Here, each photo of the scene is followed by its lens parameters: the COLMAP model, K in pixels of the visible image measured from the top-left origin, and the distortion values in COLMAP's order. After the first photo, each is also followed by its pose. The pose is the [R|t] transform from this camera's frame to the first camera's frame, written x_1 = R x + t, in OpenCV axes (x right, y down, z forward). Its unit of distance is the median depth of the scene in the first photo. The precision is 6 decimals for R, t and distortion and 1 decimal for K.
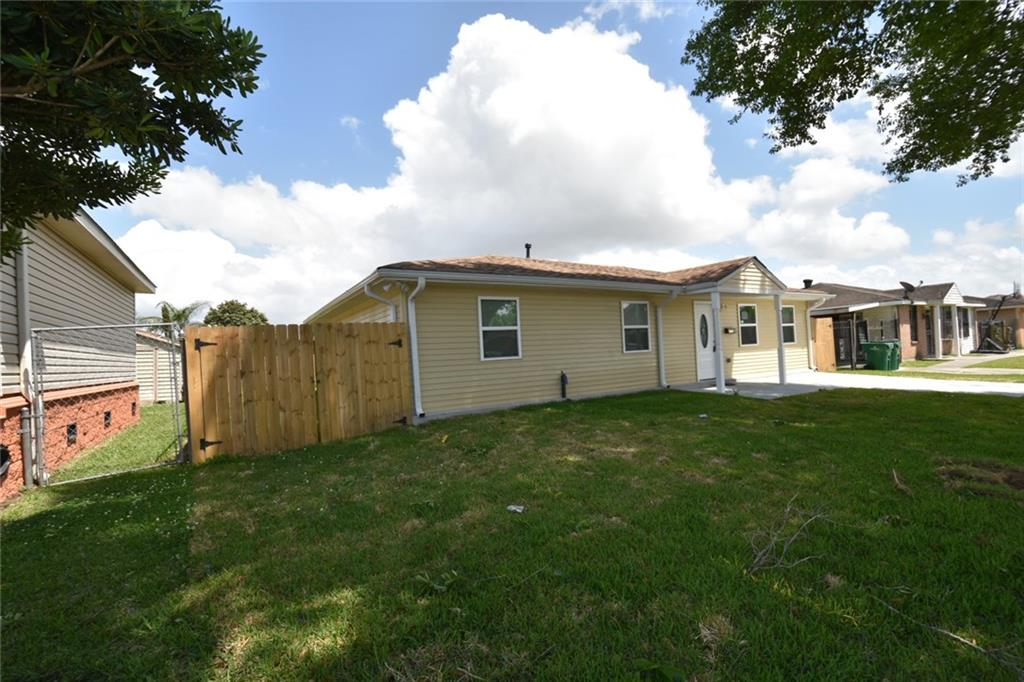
lens RADIAL K [[446.9, 0, 512.8], [0, 446.9, 344.7], [0, 0, 1]] dist [0.002024, -0.004752]
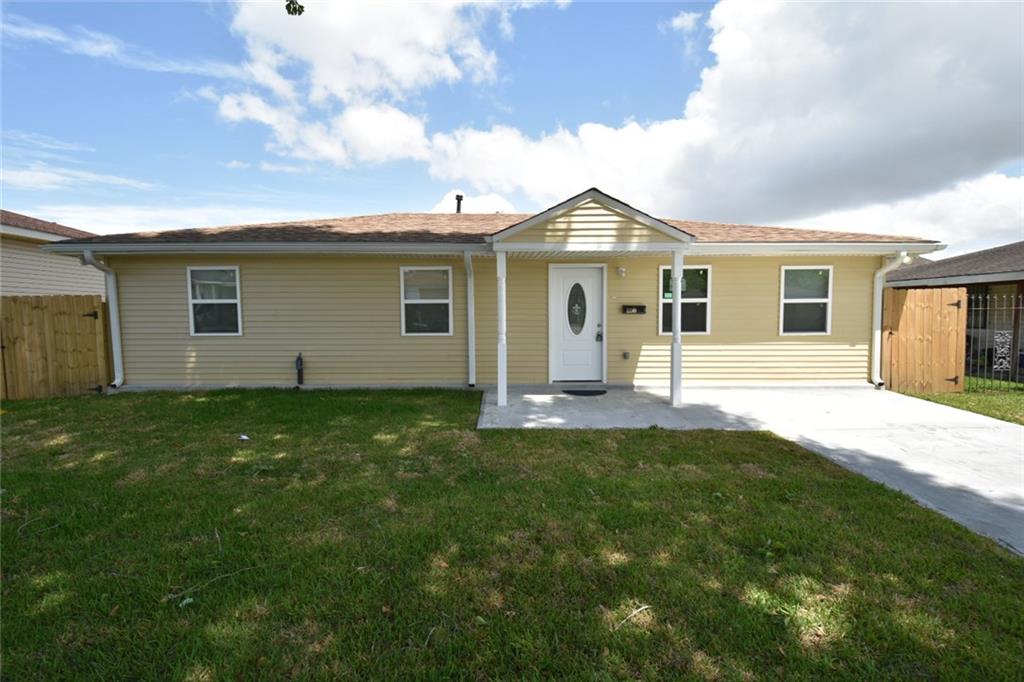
lens RADIAL K [[438.1, 0, 506.4], [0, 438.1, 335.2], [0, 0, 1]] dist [0.000905, 0.000136]
pose [[0.856359, 0.068341, -0.511838, 0.868586], [-0.028706, 0.995971, 0.084955, -0.056315], [0.515582, -0.058059, 0.854871, 0.495228]]
